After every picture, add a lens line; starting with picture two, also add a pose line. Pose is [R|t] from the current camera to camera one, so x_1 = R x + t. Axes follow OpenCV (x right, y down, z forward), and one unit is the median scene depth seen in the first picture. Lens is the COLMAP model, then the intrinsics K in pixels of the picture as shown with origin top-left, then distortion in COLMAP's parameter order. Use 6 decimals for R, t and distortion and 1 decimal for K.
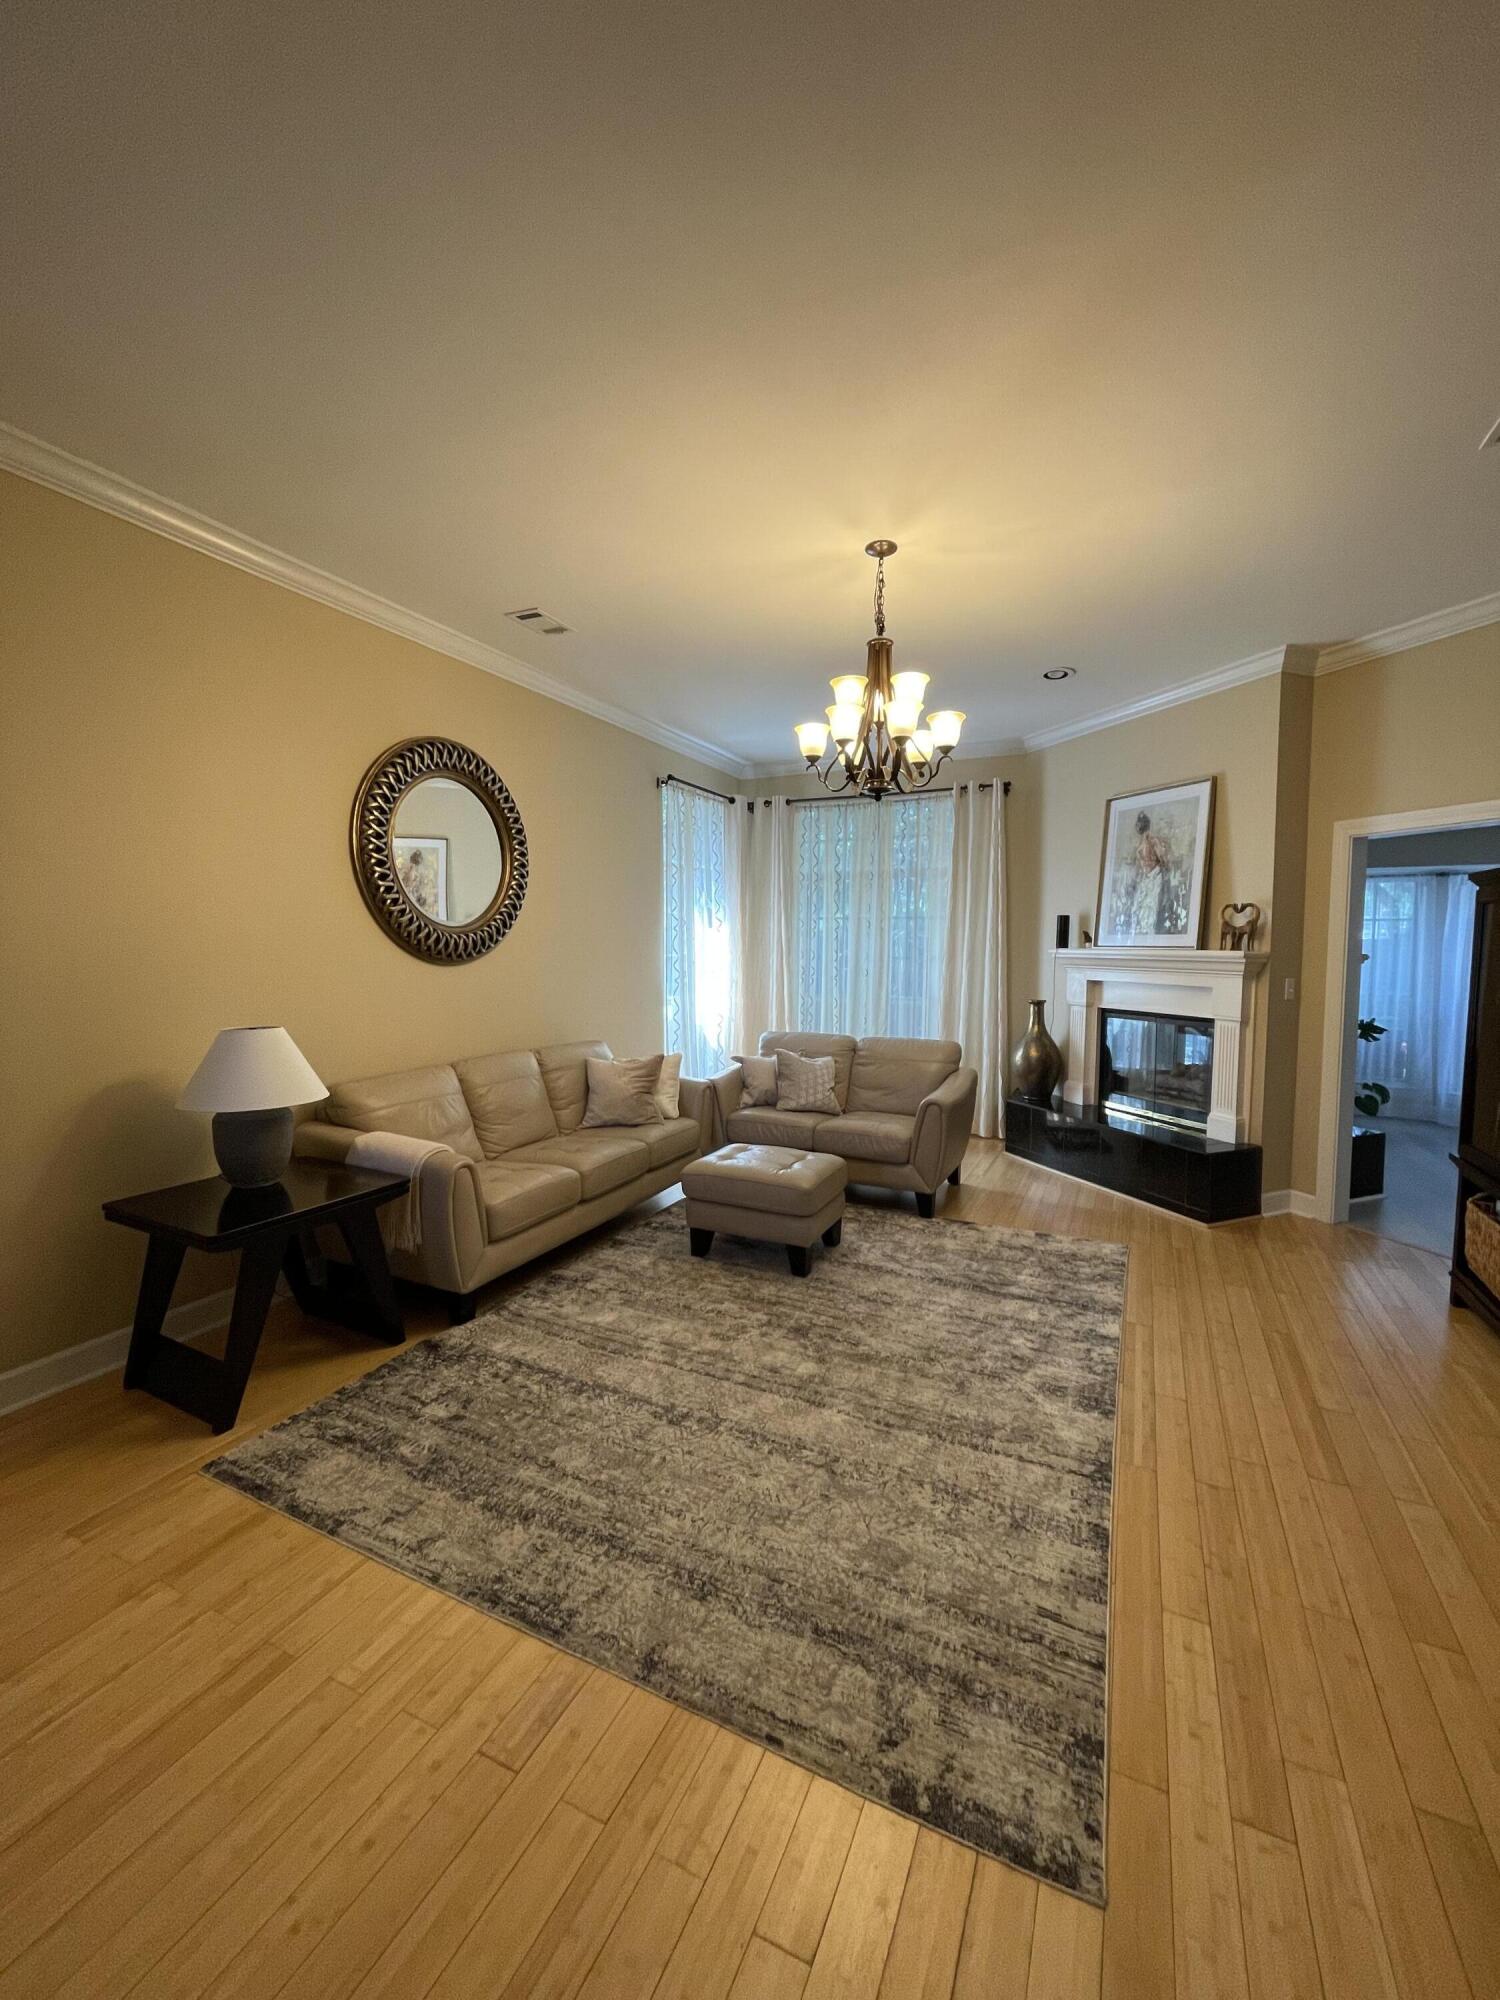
lens RADIAL K [[804.2, 0, 753.0], [0, 804.2, 998.0], [0, 0, 1]] dist [-0.000608, 0.000133]
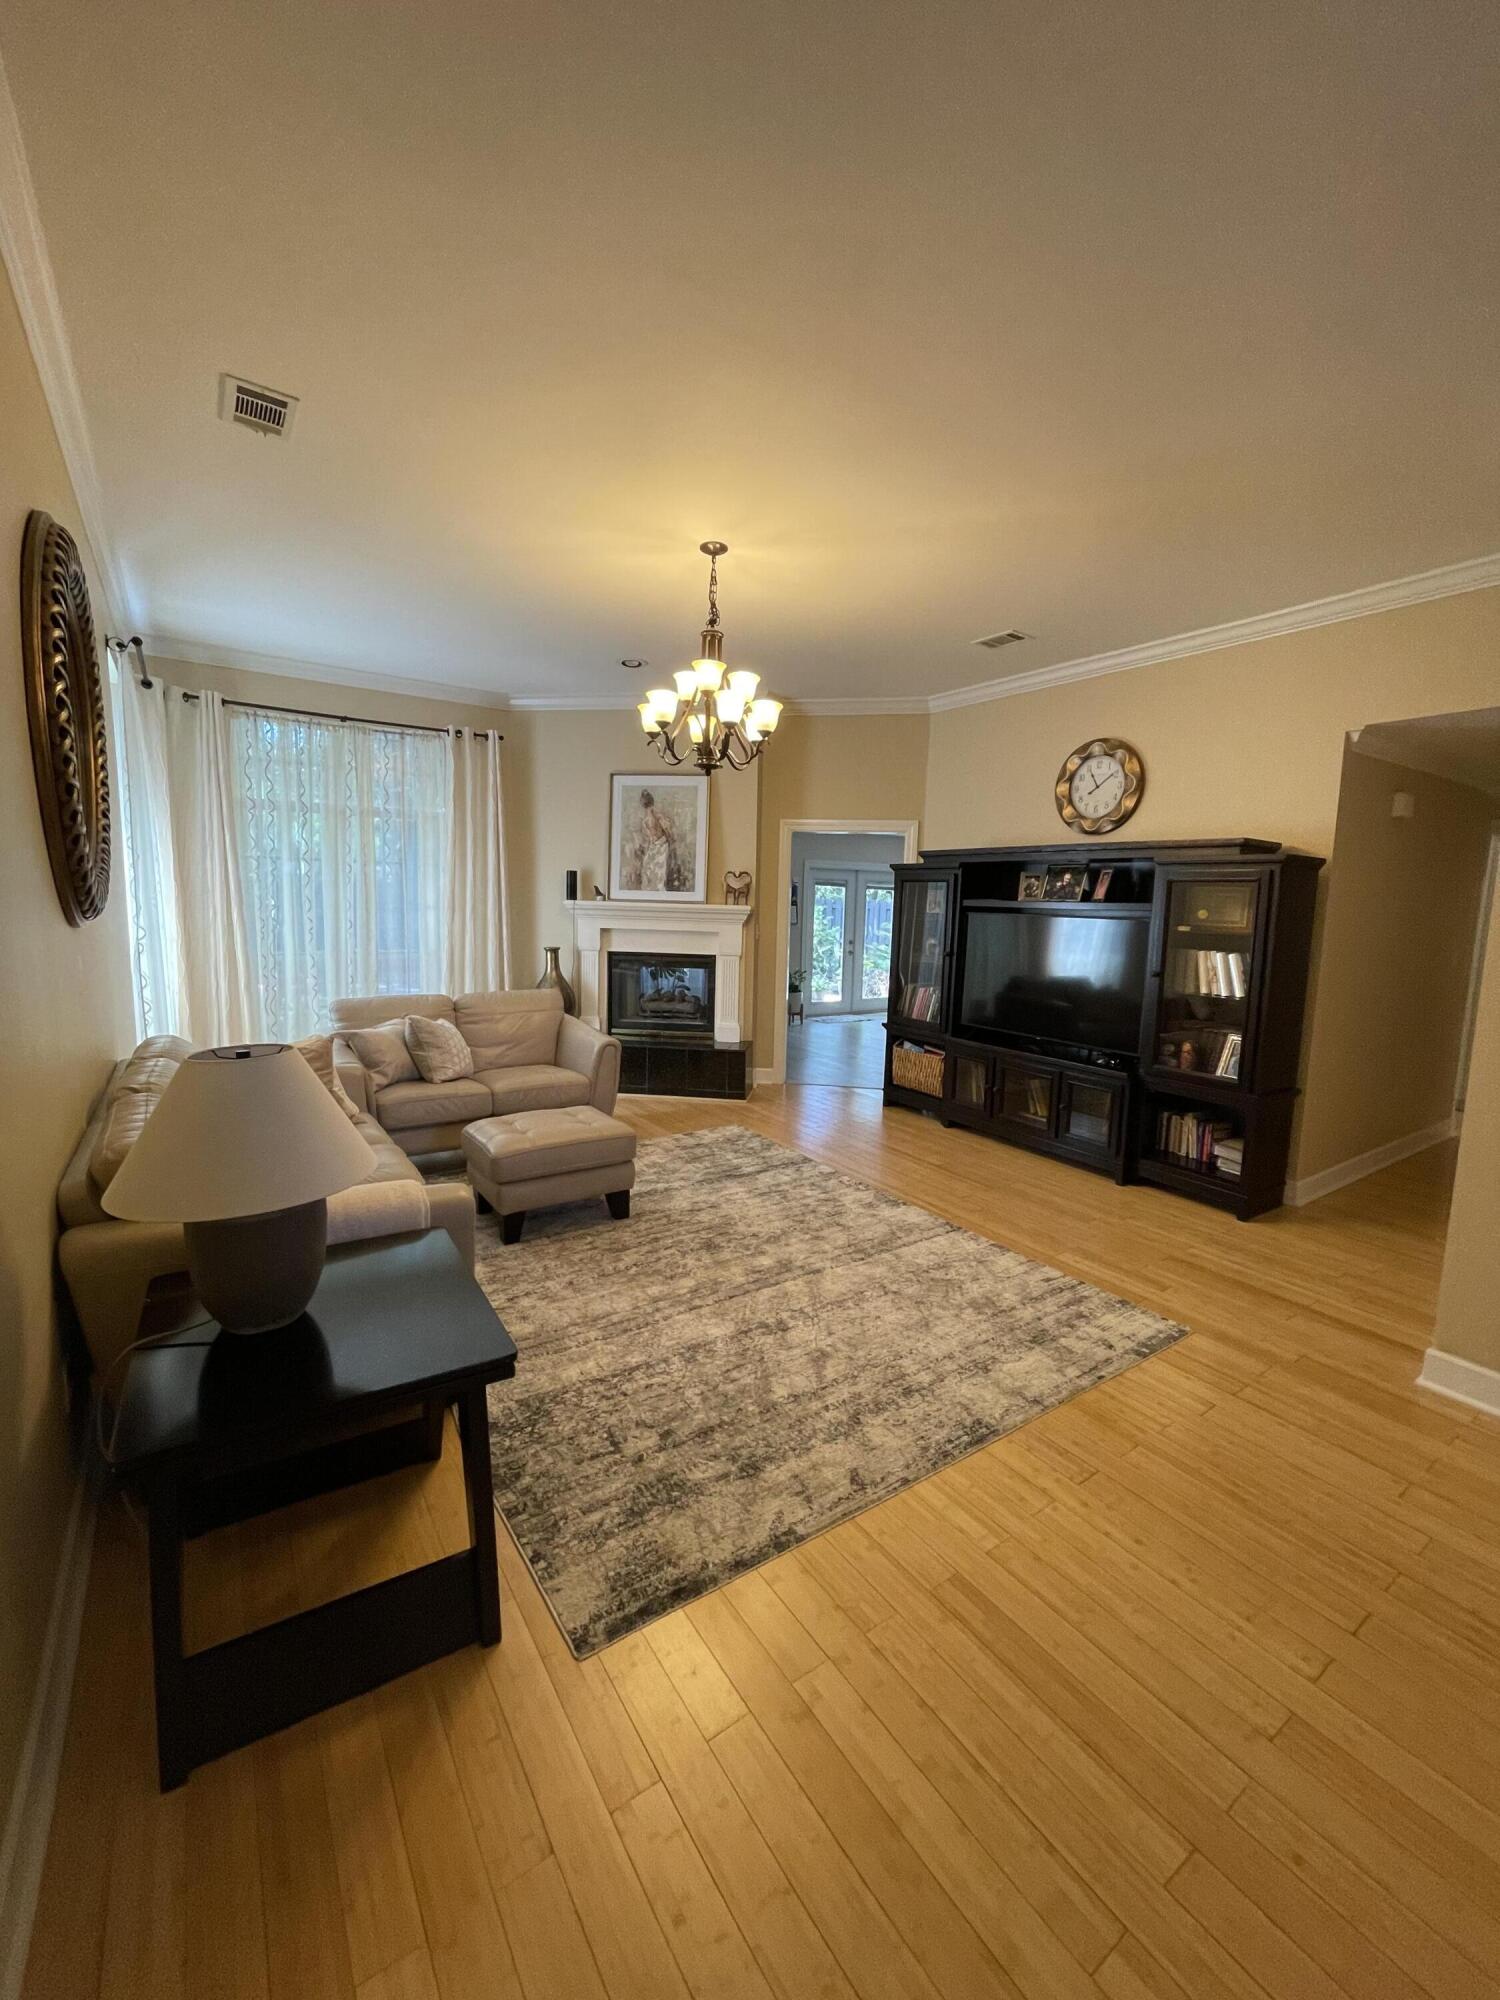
lens RADIAL K [[804.2, 0, 753.0], [0, 804.2, 998.0], [0, 0, 1]] dist [-0.000608, 0.000133]
pose [[0.502033, -0.096059, 0.859497, -0.677007], [0.035120, 0.995257, 0.090718, -0.026986], [-0.864135, -0.015358, 0.503026, 0.305506]]
